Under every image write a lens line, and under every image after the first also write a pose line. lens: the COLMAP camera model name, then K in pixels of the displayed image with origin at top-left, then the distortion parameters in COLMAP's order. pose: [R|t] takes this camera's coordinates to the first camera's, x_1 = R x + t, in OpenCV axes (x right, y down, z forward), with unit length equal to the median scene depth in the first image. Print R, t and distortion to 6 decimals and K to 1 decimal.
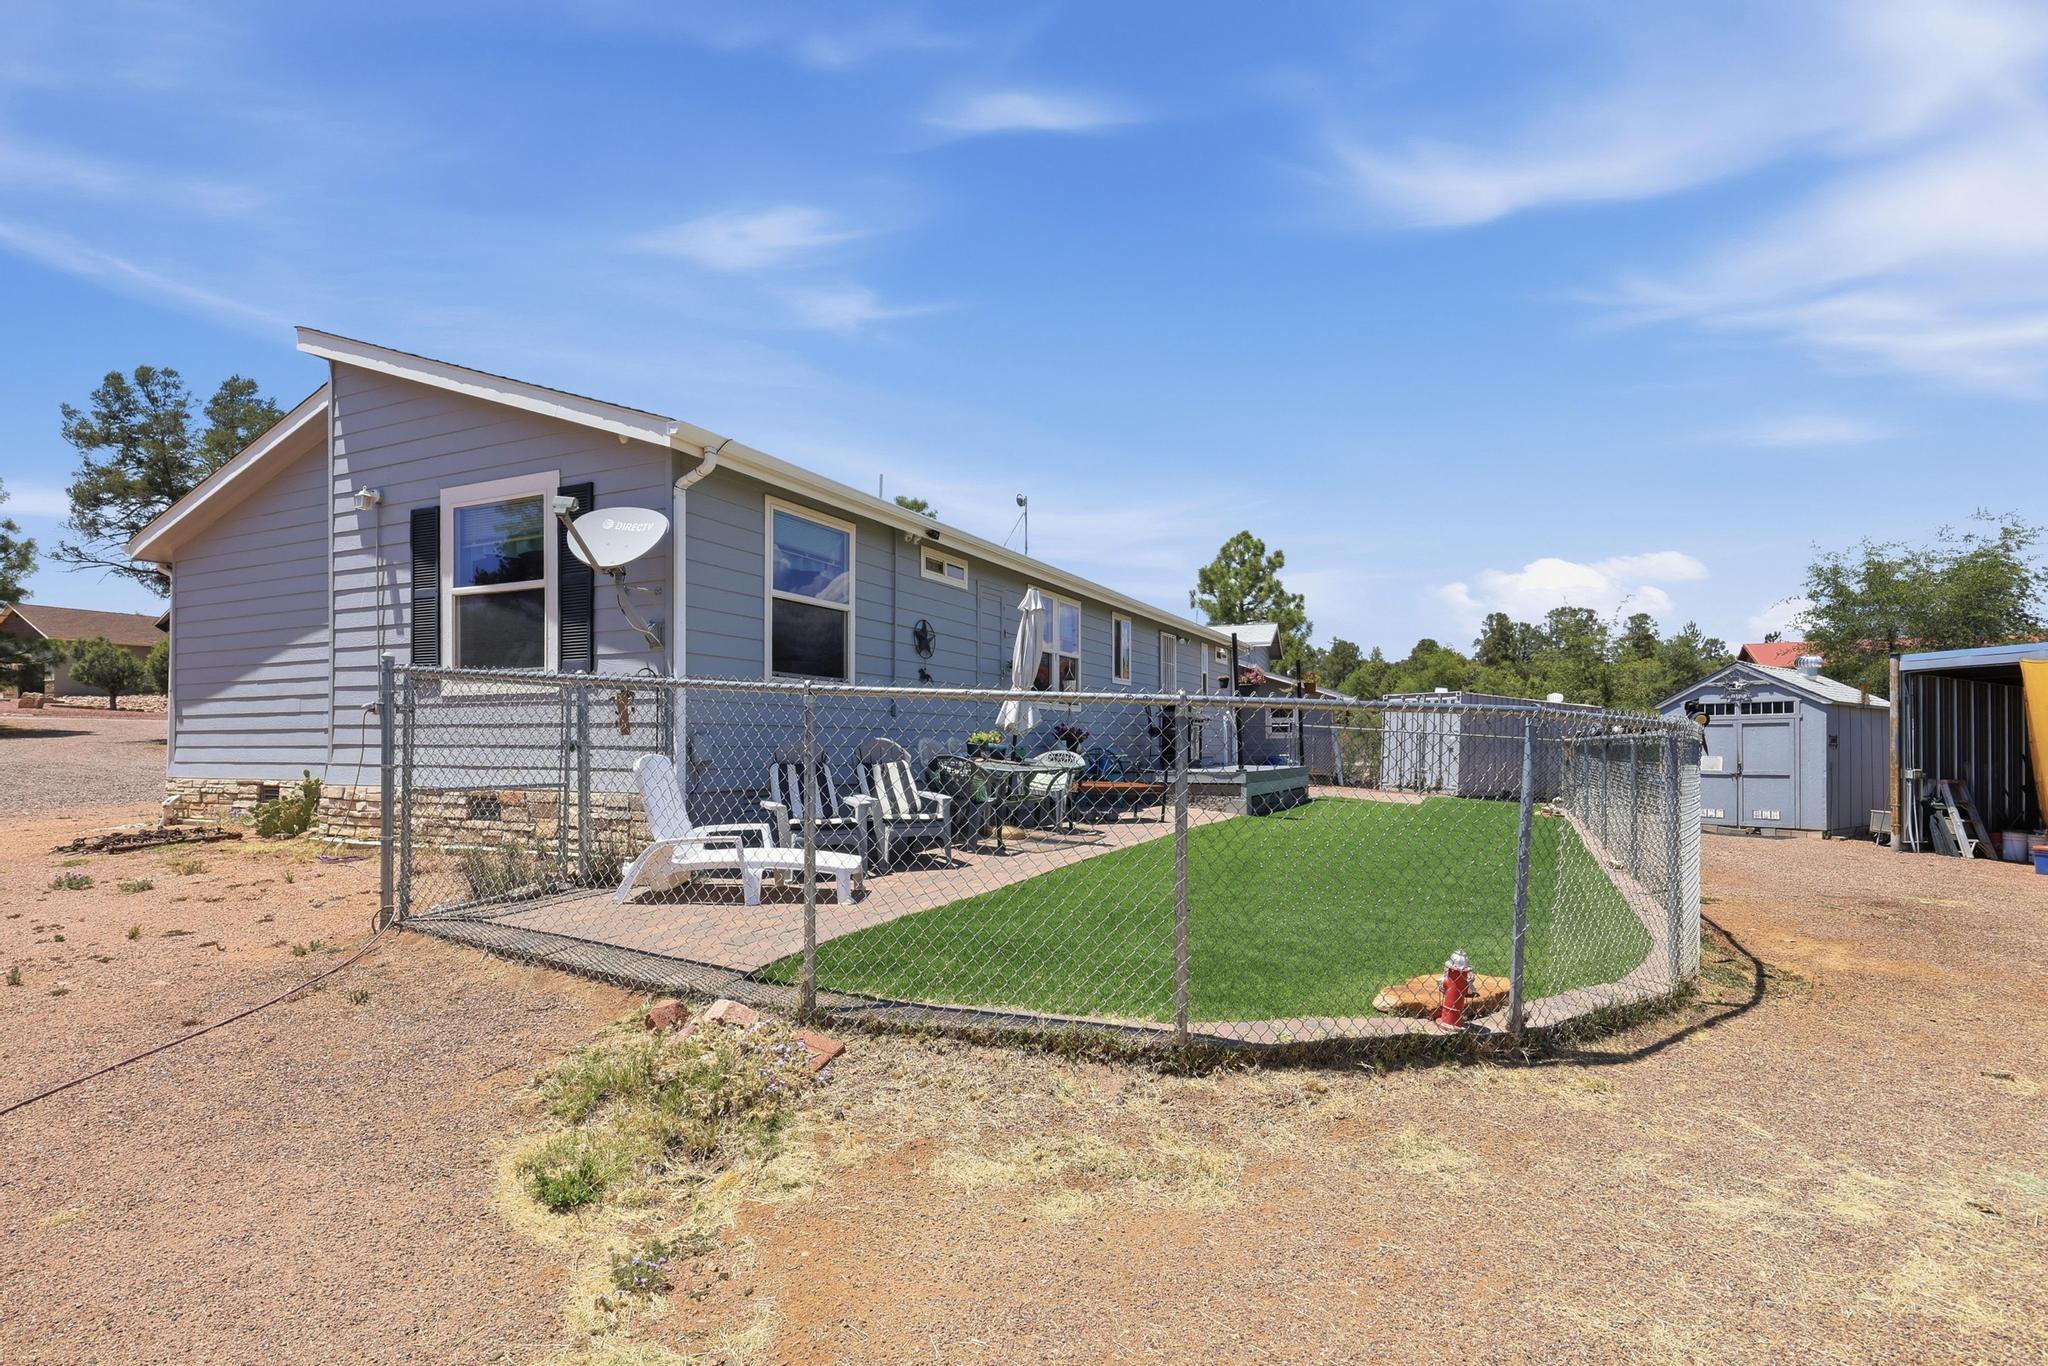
lens RADIAL K [[951.5, 0, 1042.6], [0, 951.5, 746.1], [0, 0, 1]] dist [-0.001429, 0.000180]
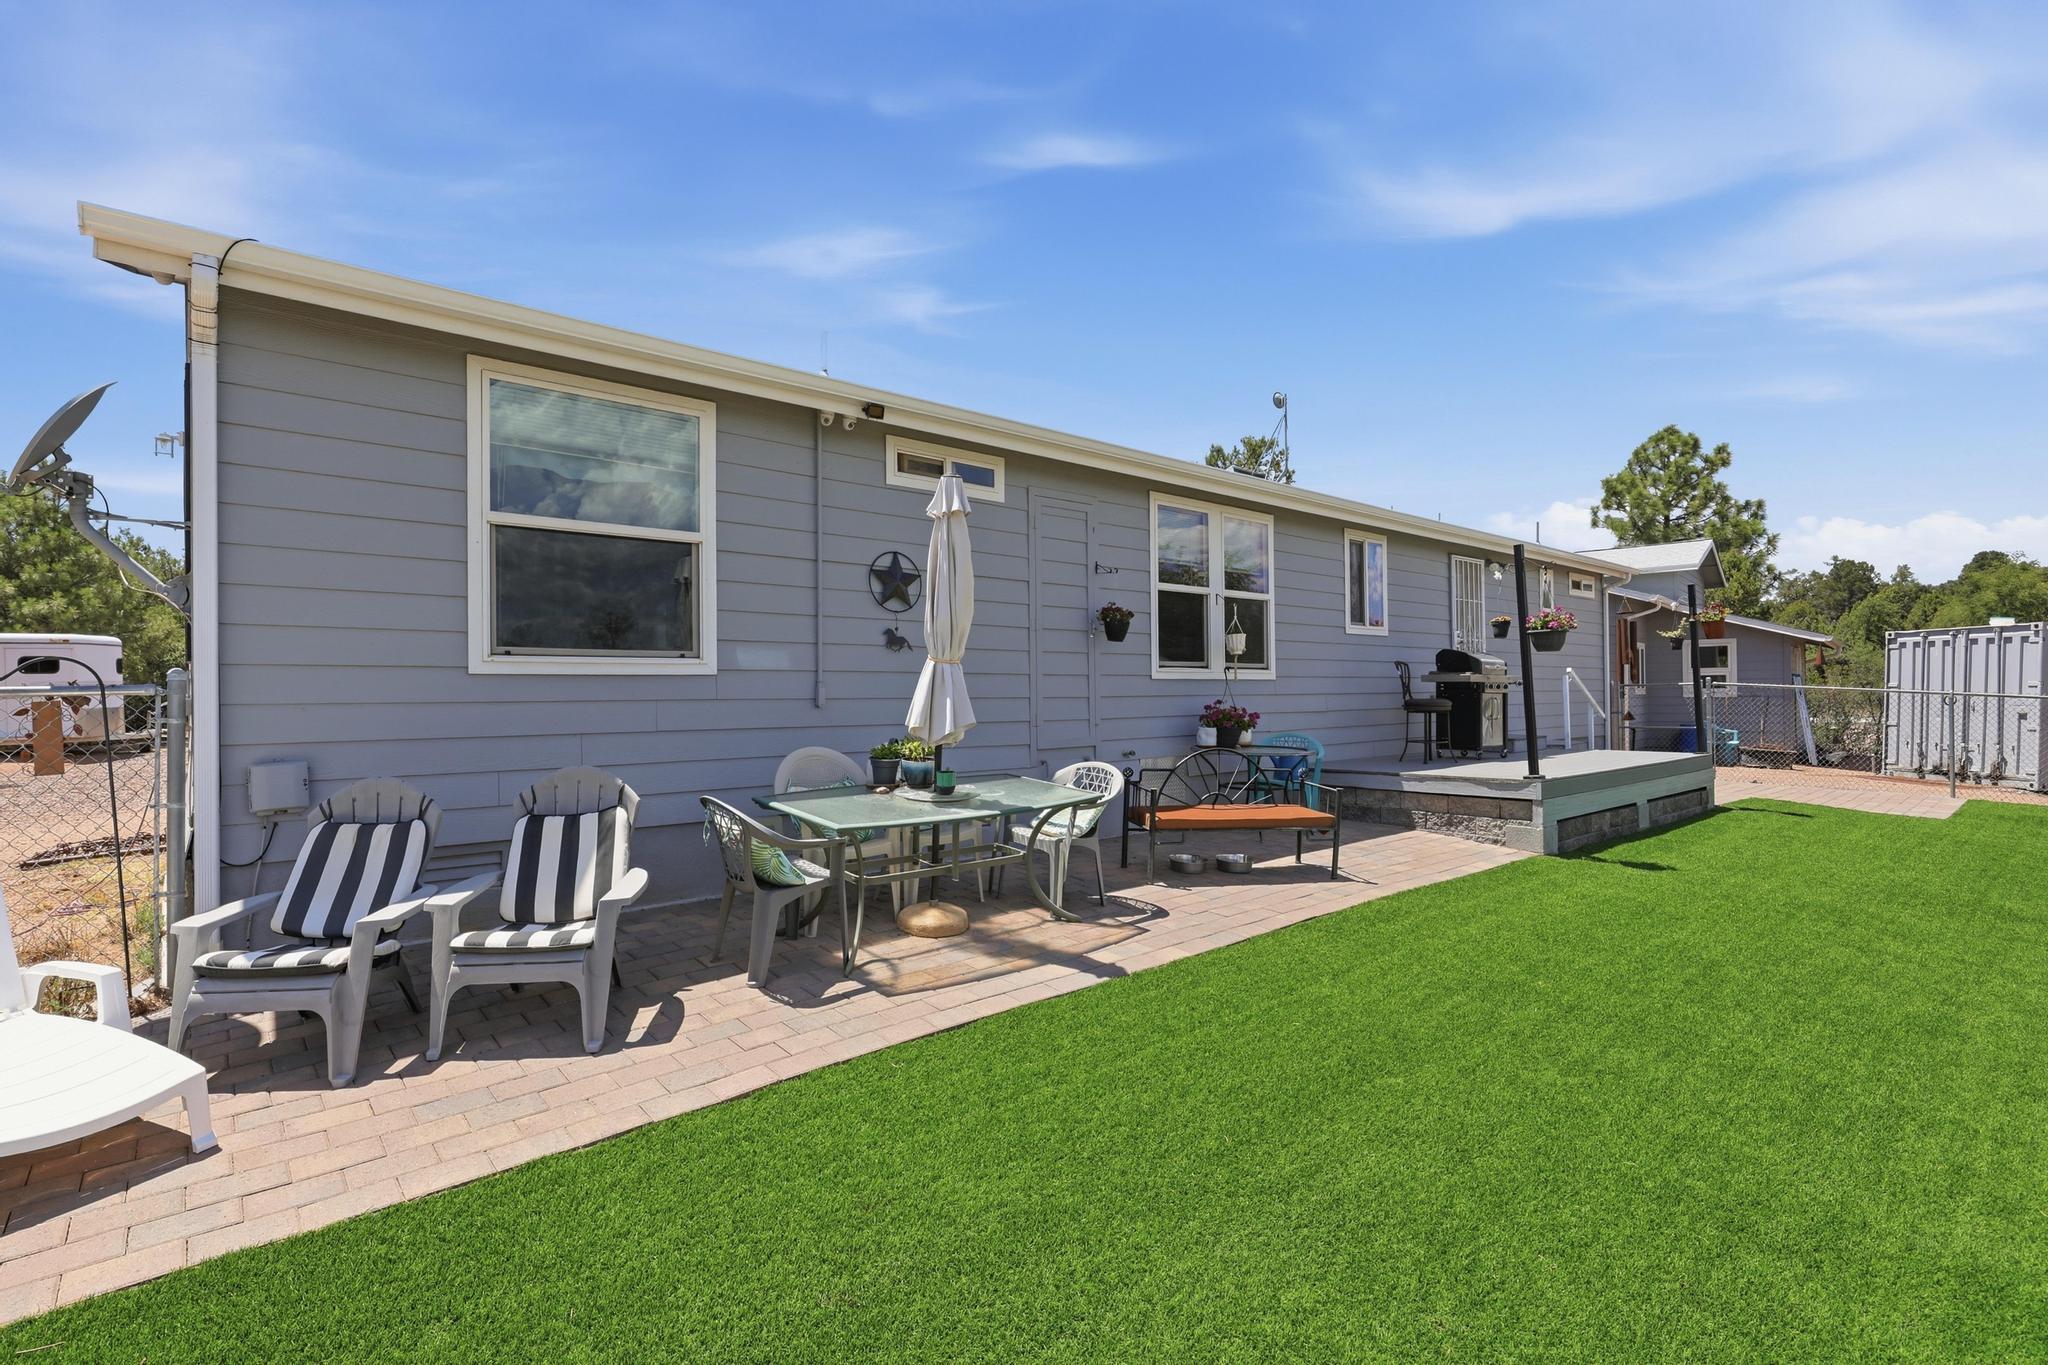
lens RADIAL K [[951.5, 0, 1027.8], [0, 951.5, 684.6], [0, 0, 1]] dist [-0.001429, 0.000180]
pose [[0.917978, -0.012207, -0.396443, 0.048147], [0.006979, 0.999869, -0.014628, -0.007802], [0.396569, 0.010661, 0.917943, 0.104498]]
